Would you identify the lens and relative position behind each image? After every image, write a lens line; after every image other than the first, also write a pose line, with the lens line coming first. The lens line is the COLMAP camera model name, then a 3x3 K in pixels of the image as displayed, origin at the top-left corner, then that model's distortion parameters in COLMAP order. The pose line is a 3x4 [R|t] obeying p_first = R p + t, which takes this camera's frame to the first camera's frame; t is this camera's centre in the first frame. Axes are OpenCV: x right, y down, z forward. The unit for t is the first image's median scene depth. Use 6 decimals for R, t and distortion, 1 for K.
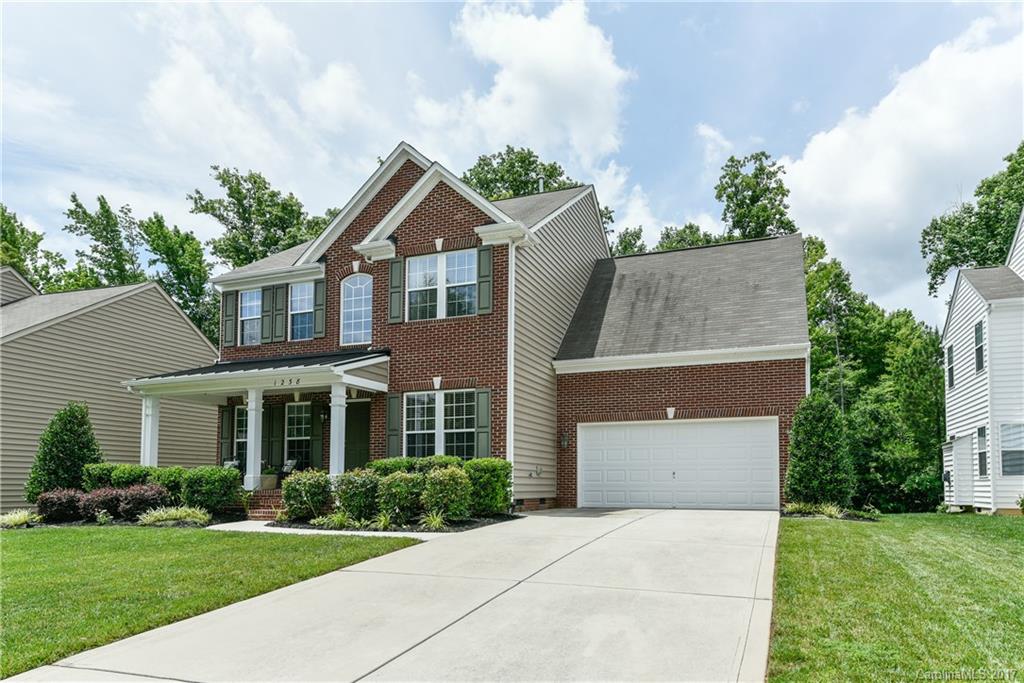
lens RADIAL K [[612.5, 0, 512.0], [0, 612.5, 340.4], [0, 0, 1]] dist [0.006125, 0.001187]
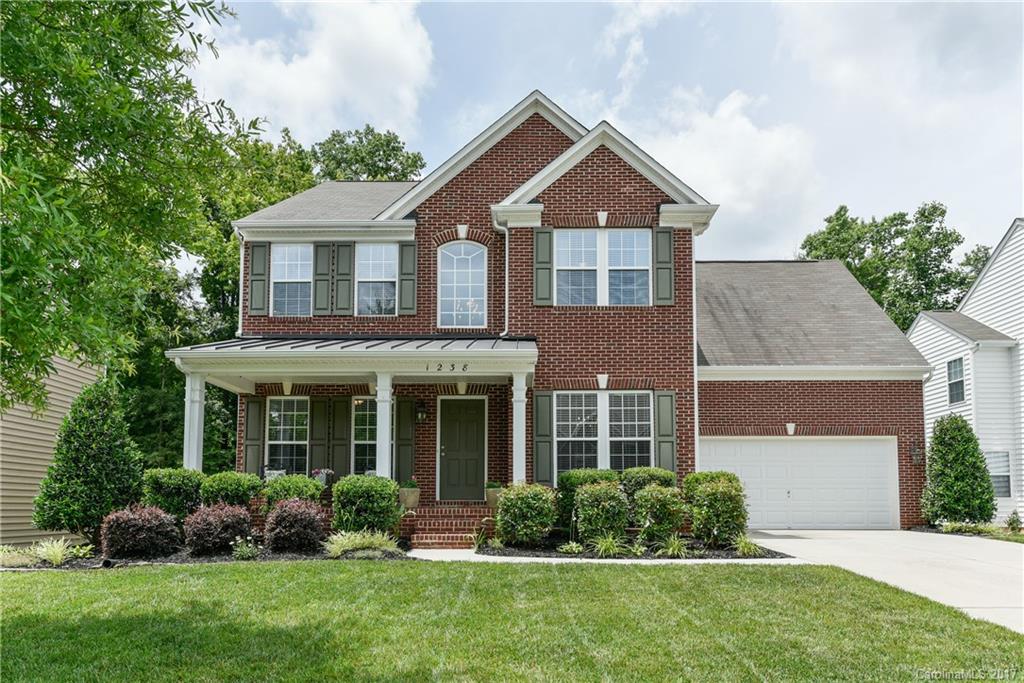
lens RADIAL K [[652.1, 0, 511.1], [0, 652.1, 346.4], [0, 0, 1]] dist [0.008201, -0.003461]
pose [[0.943452, 0.081341, 0.321375, -0.508736], [-0.078289, 0.996678, -0.022431, 0.049156], [-0.322132, -0.003997, 0.946686, 0.185251]]
